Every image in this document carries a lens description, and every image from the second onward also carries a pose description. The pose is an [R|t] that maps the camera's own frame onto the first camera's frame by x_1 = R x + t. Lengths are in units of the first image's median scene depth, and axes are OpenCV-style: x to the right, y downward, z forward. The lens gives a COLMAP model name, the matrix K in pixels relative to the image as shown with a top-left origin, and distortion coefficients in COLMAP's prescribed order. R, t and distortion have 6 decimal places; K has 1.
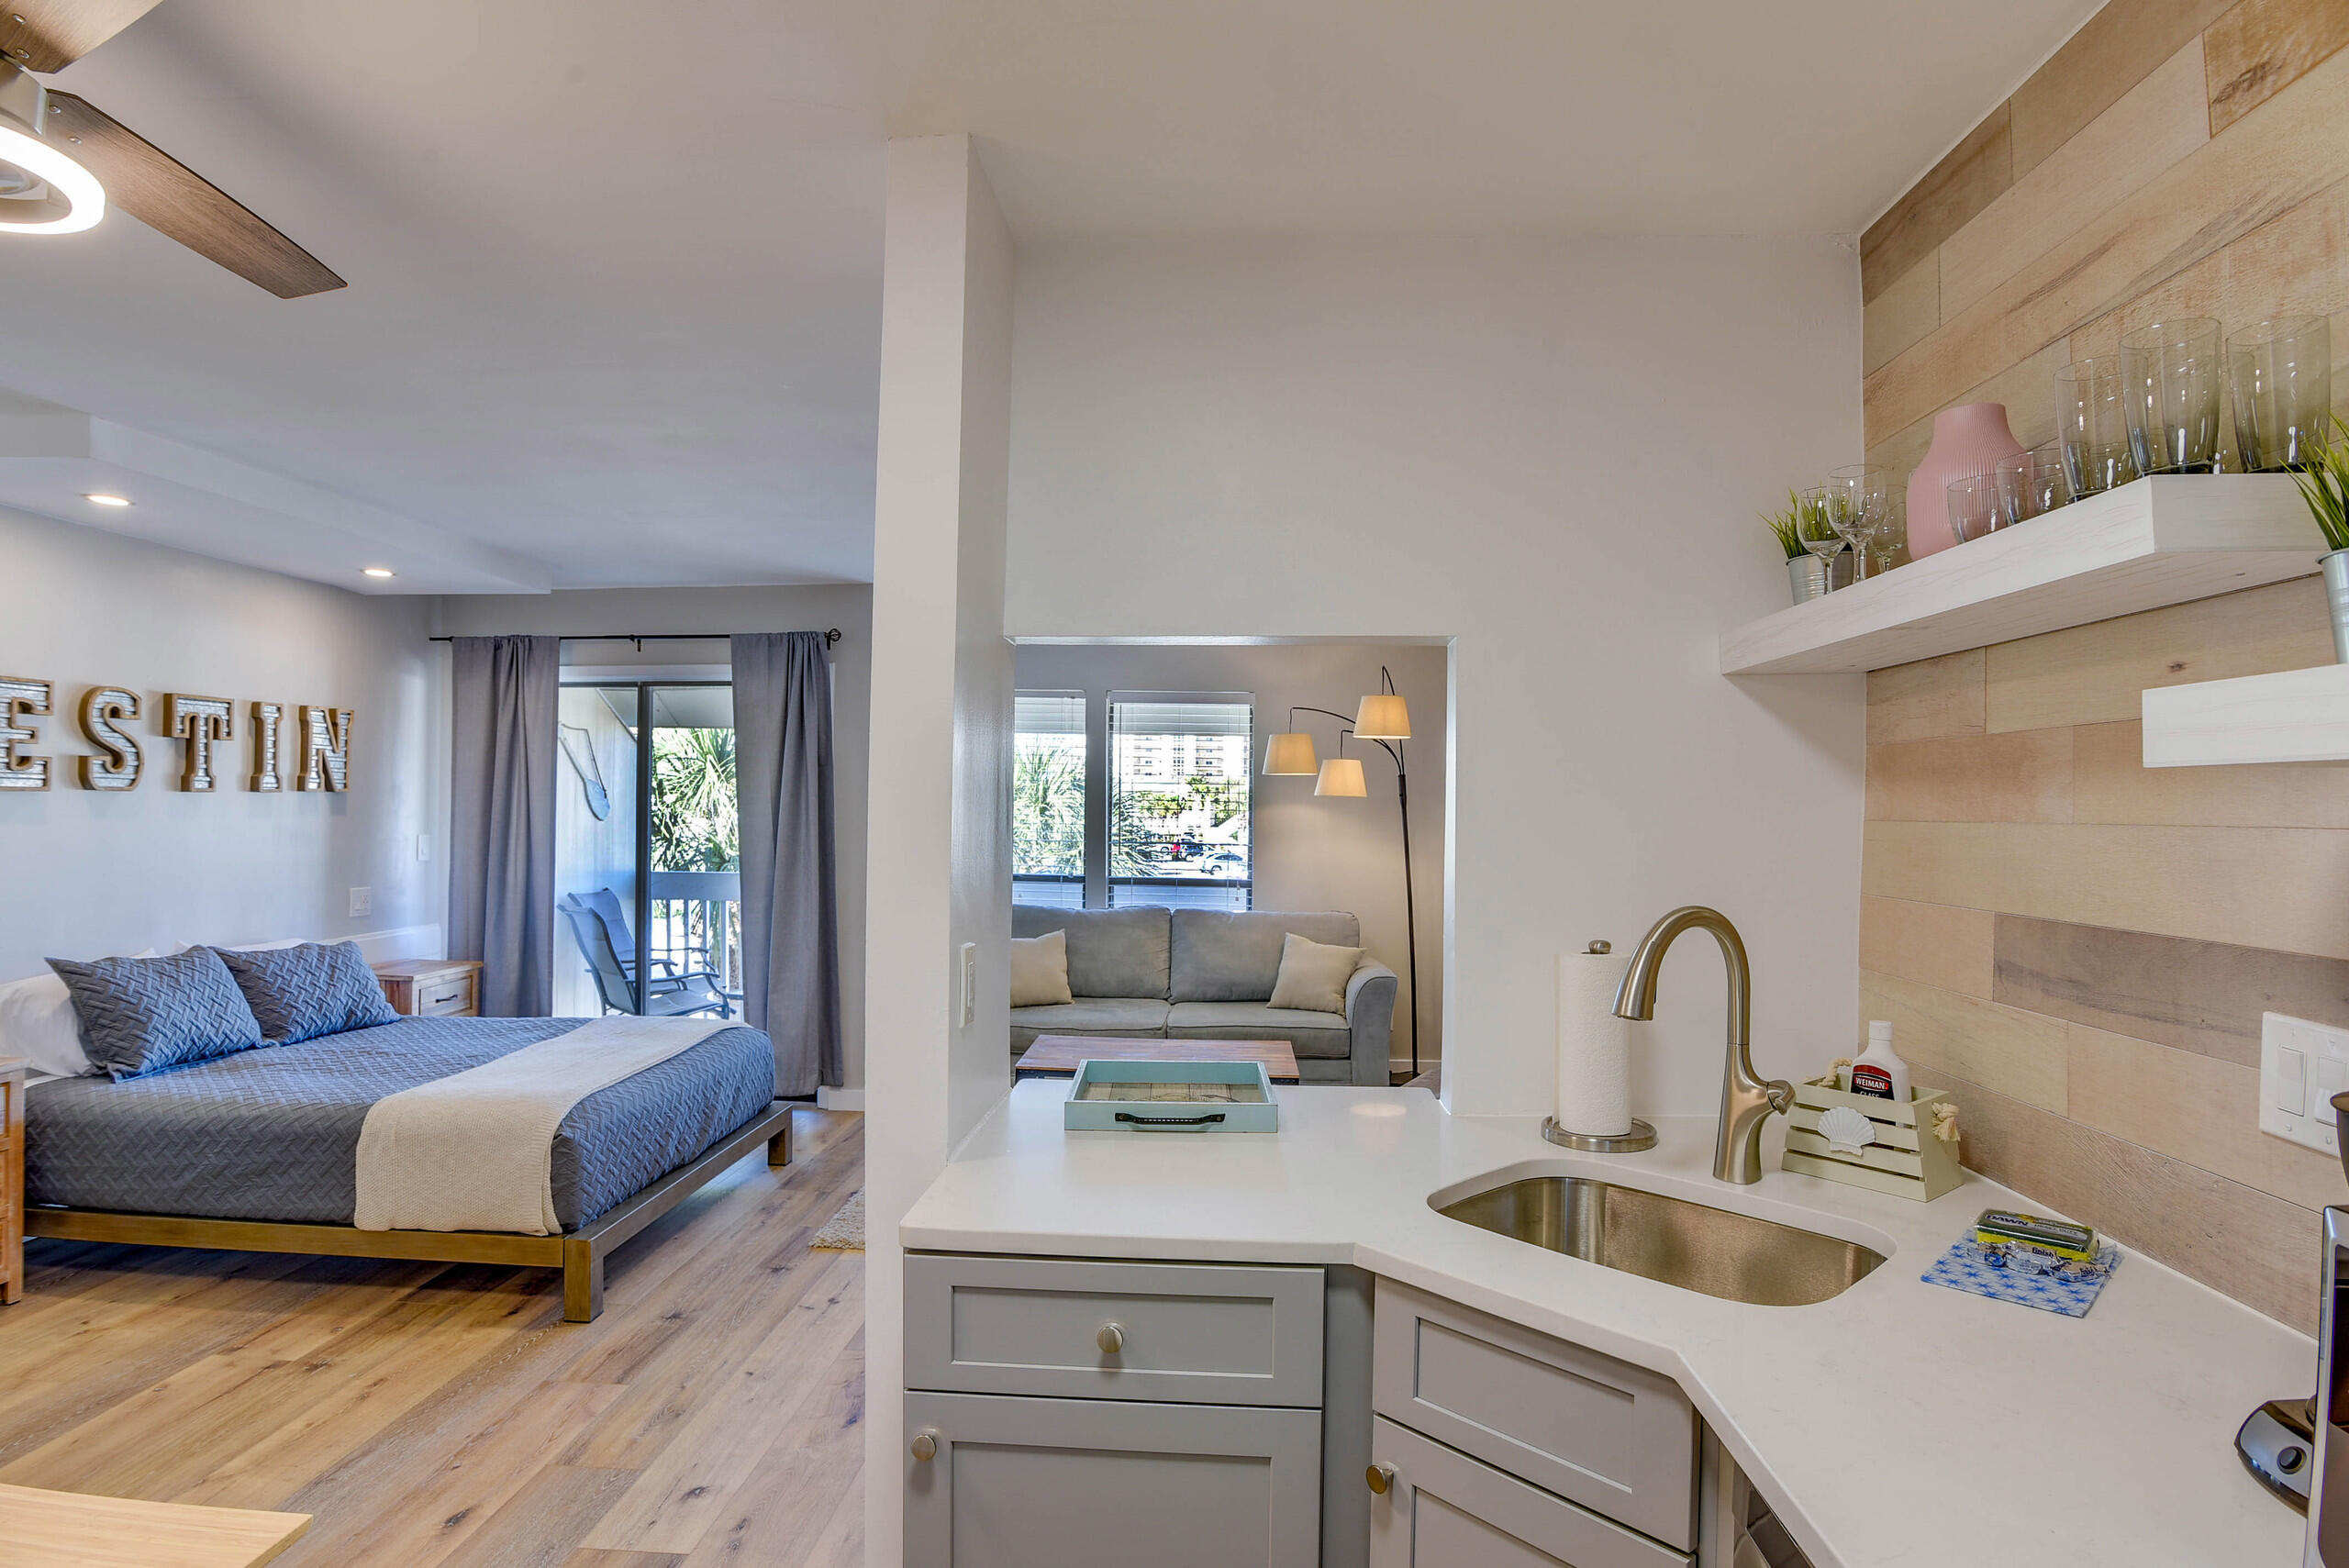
lens RADIAL K [[1223.5, 0, 1174.8], [0, 1223.5, 789.2], [0, 0, 1]] dist [-0.066541, 0.024740]
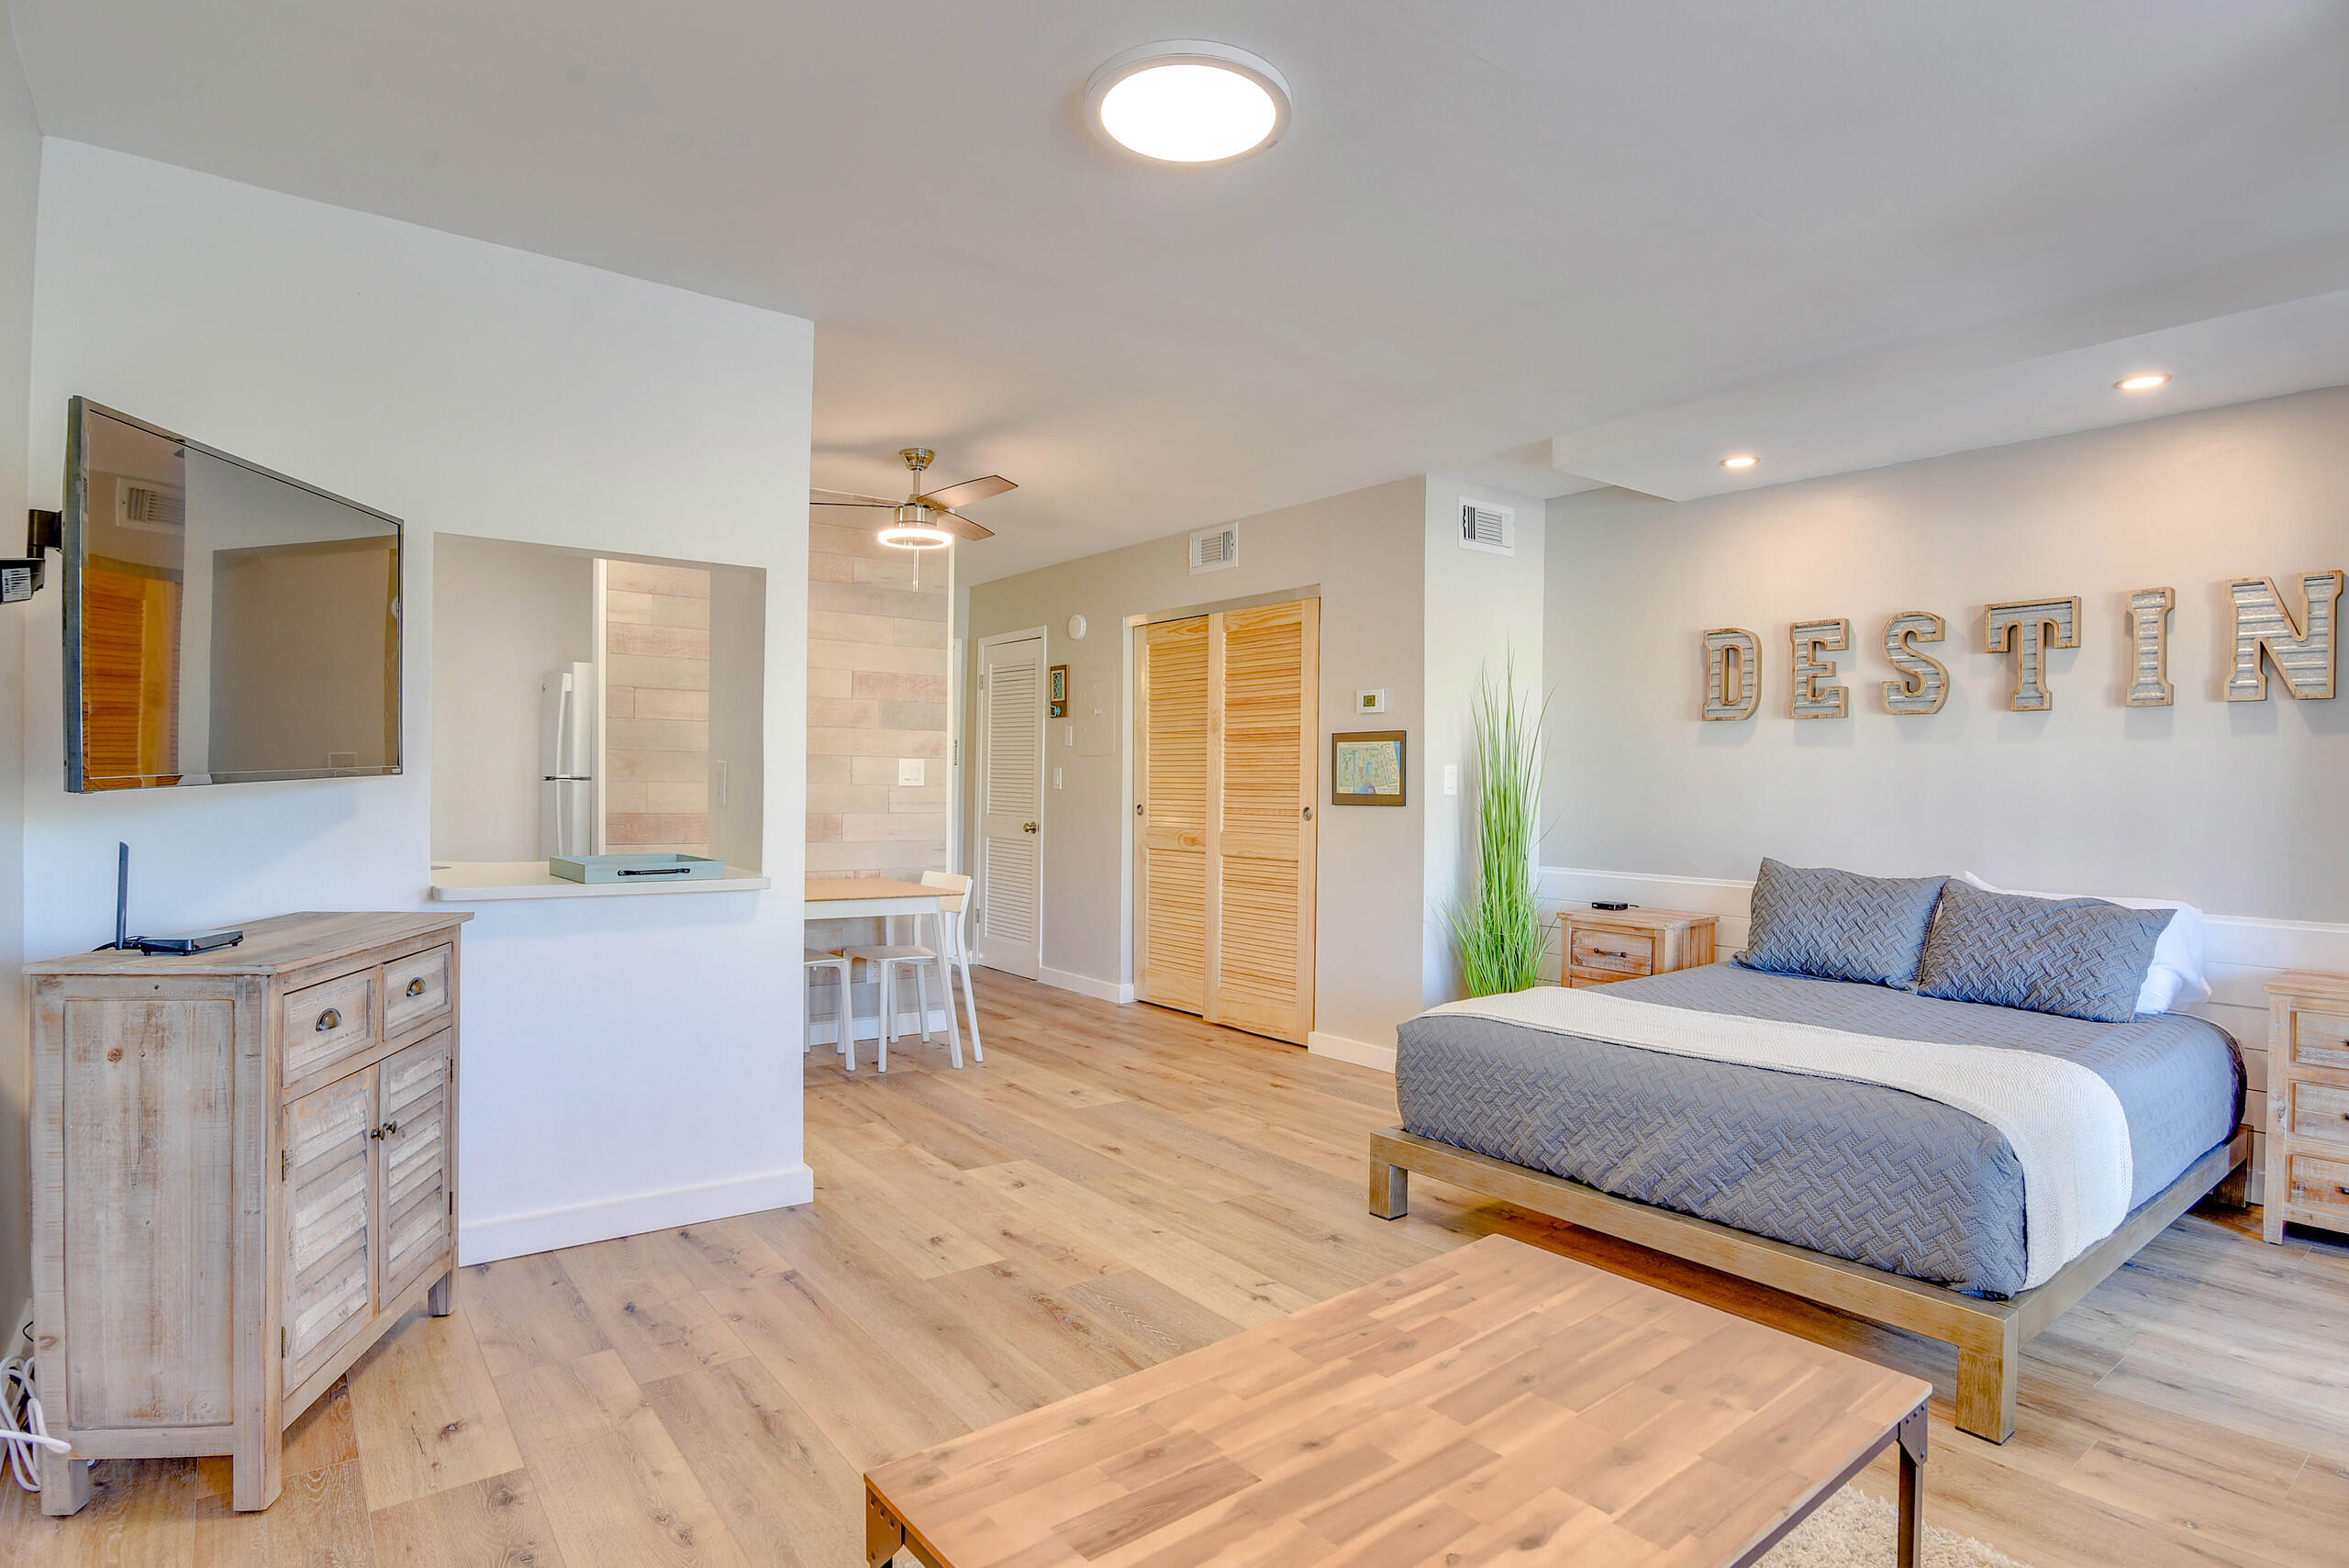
lens RADIAL K [[1223.5, 0, 1166.7], [0, 1223.5, 774.4], [0, 0, 1]] dist [-0.066541, 0.024740]
pose [[-0.754918, -0.025786, -0.655312, 0.284298], [-0.013521, 0.999626, -0.023758, 0.095977], [0.655680, -0.009075, -0.754985, 1.506244]]
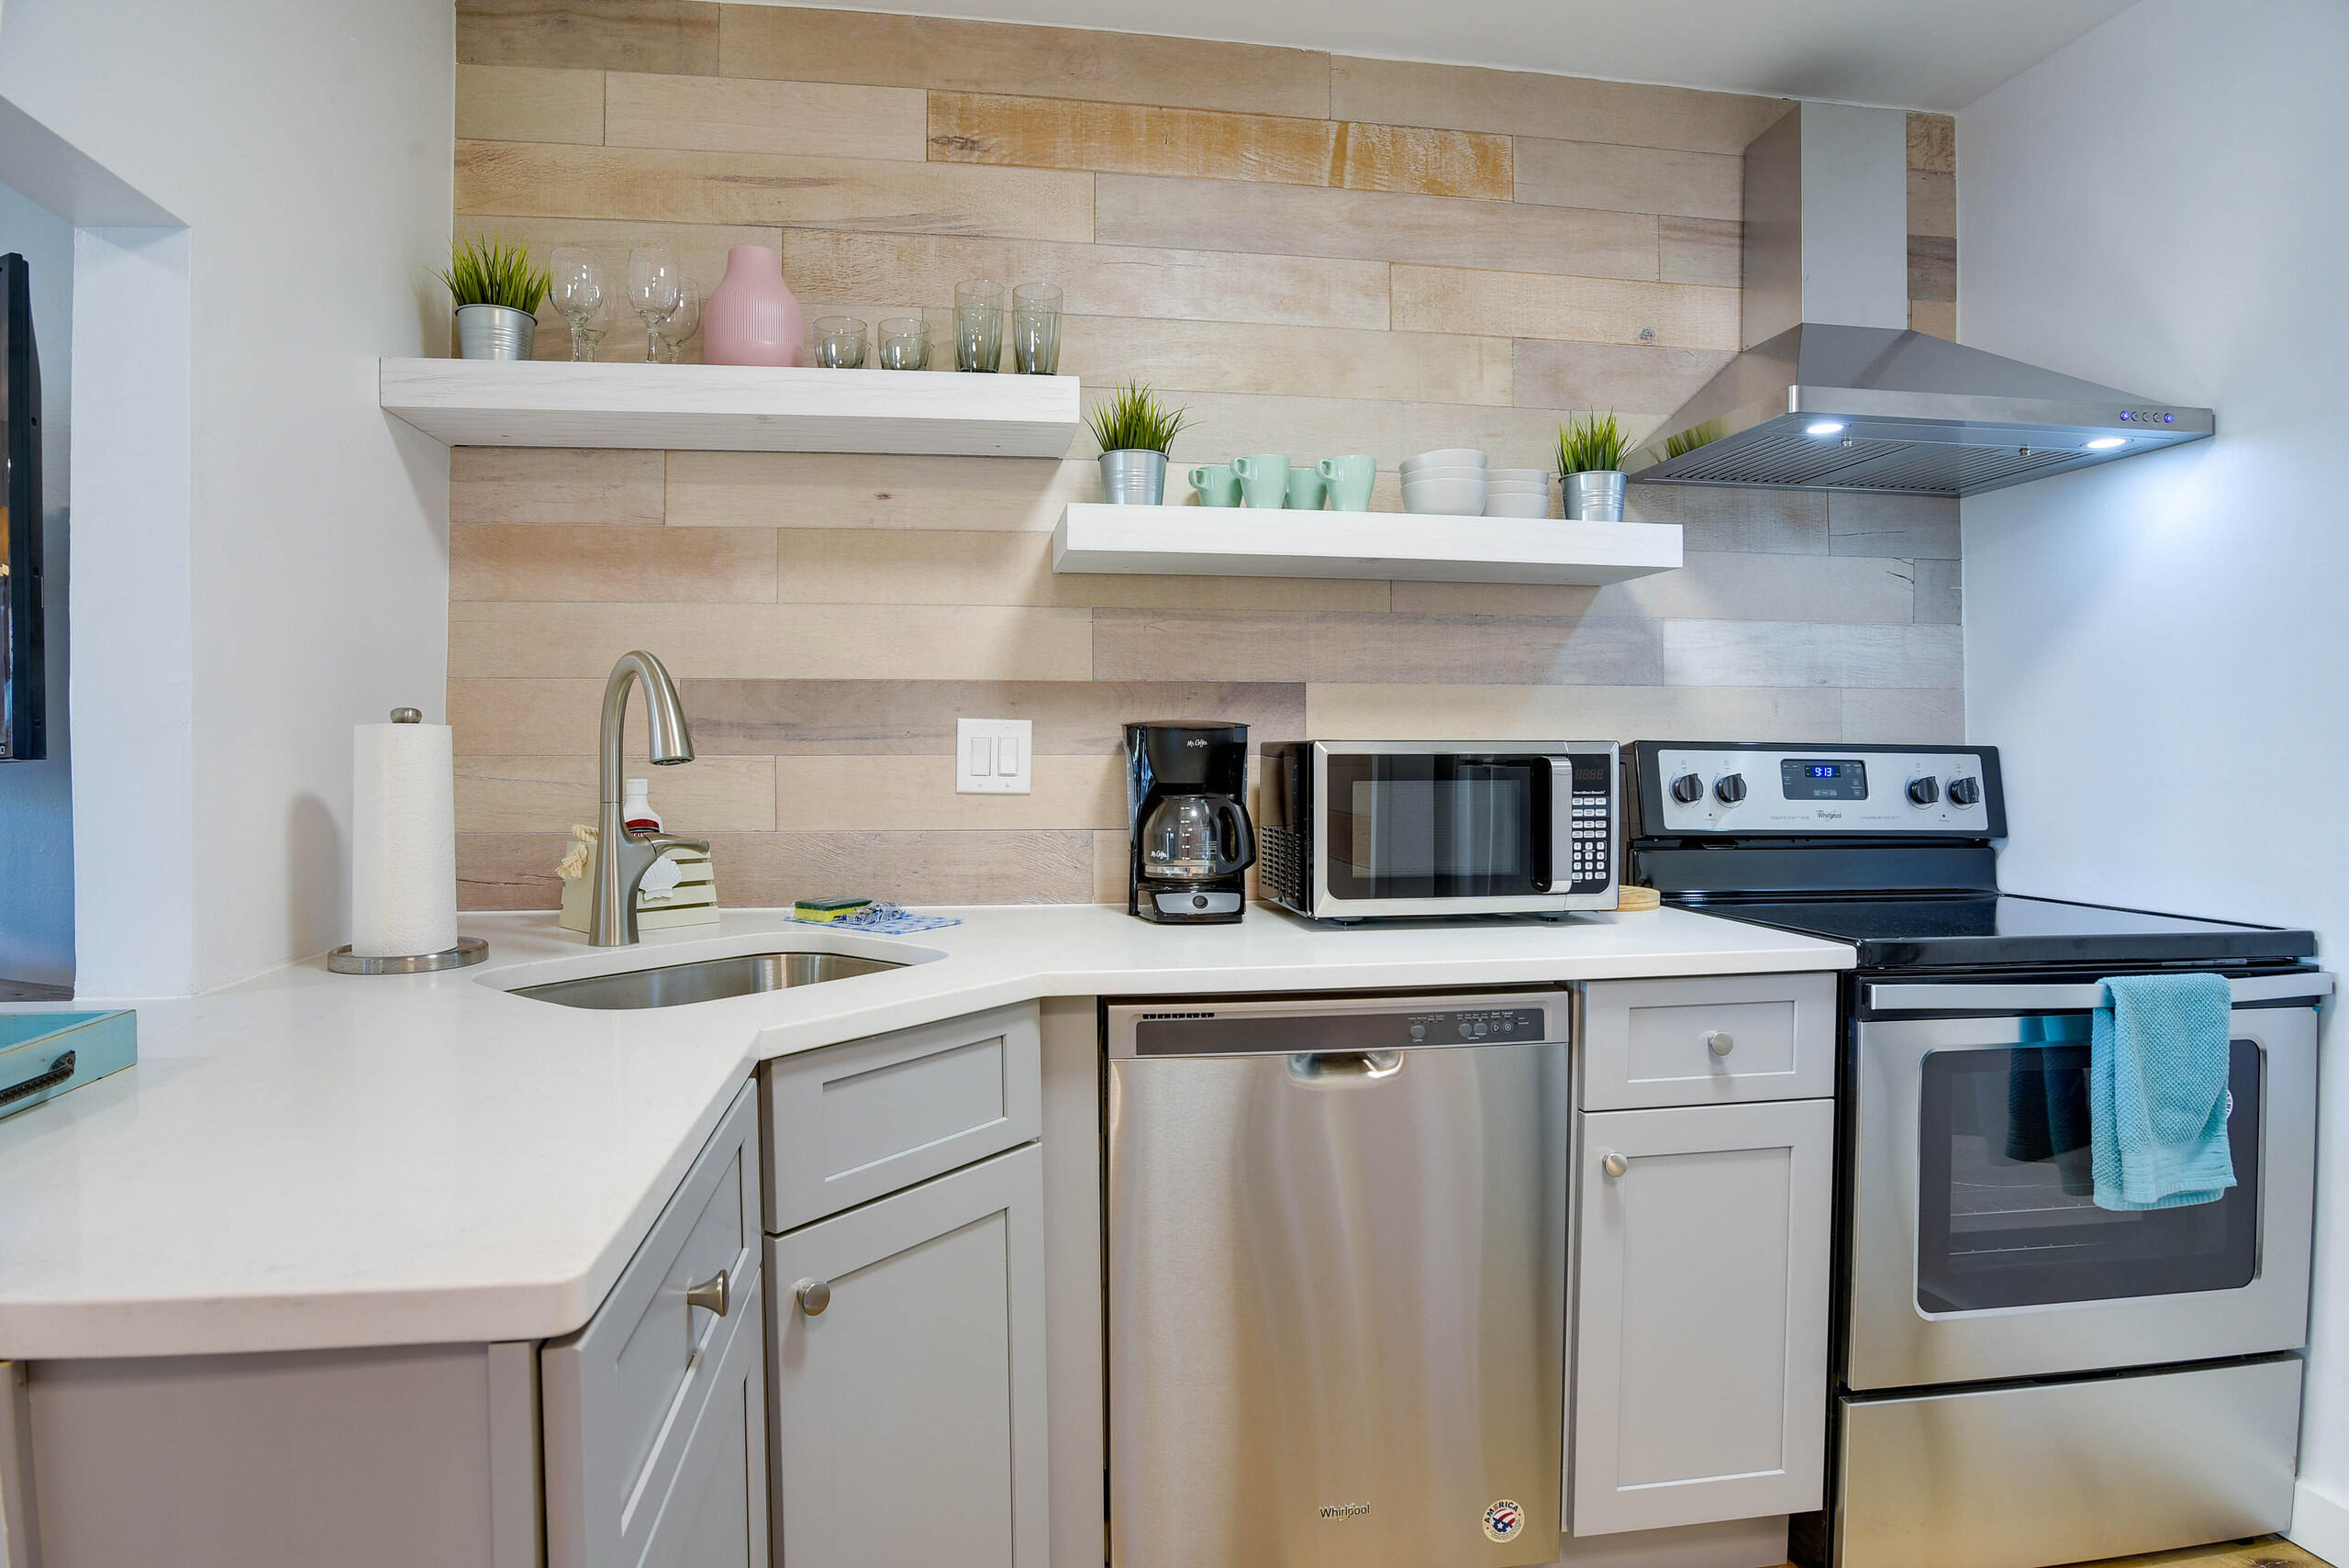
lens RADIAL K [[1223.5, 0, 1117.3], [0, 1223.5, 766.3], [0, 0, 1]] dist [-0.066541, 0.024740]
pose [[-0.196441, -0.015759, 0.980389, -0.262383], [-0.012686, 0.999828, 0.013529, 0.078045], [-0.980433, -0.009779, -0.196608, 0.378689]]
